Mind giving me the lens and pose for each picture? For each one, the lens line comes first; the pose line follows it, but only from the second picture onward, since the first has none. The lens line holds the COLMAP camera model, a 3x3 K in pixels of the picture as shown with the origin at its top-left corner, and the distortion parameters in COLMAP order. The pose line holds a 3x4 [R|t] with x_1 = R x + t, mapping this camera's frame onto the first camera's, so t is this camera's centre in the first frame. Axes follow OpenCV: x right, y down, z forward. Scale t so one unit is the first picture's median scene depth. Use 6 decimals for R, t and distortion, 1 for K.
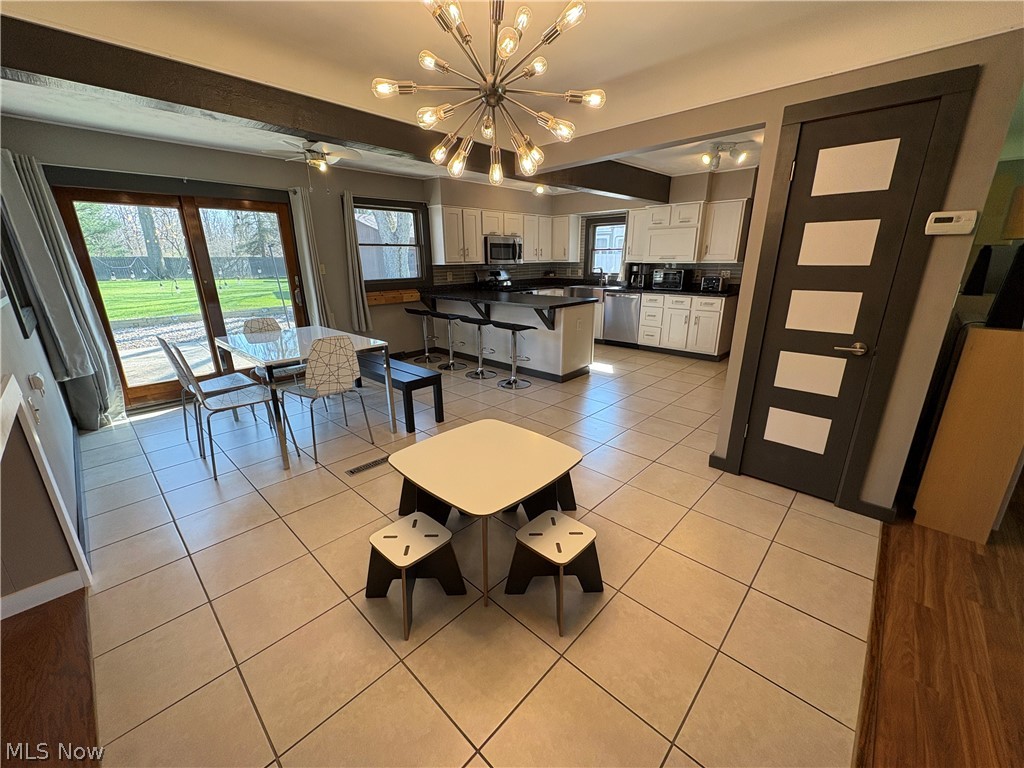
lens RADIAL K [[408.1, 0, 514.0], [0, 408.1, 385.0], [0, 0, 1]] dist [-0.000031, -0.000012]
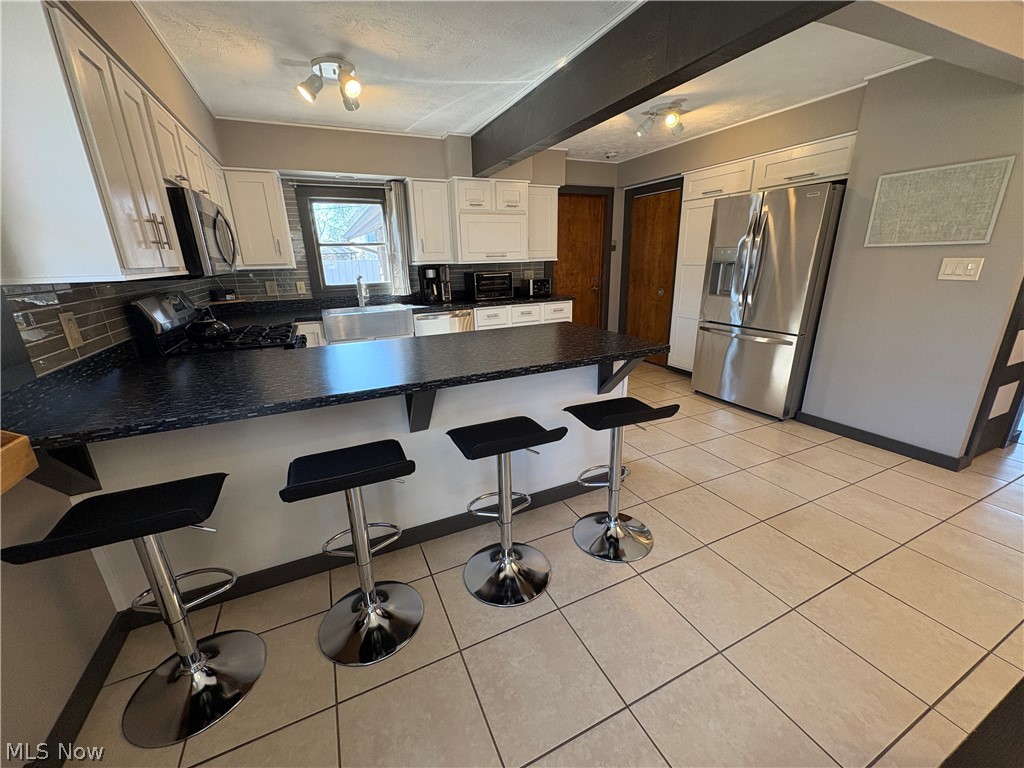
lens RADIAL K [[408.1, 0, 513.1], [0, 408.1, 384.2], [0, 0, 1]] dist [-0.000031, -0.000012]
pose [[0.367590, -0.278752, 0.887229, -0.256150], [0.294514, 0.939811, 0.173252, -0.177374], [-0.882122, 0.197615, 0.427561, 0.587403]]
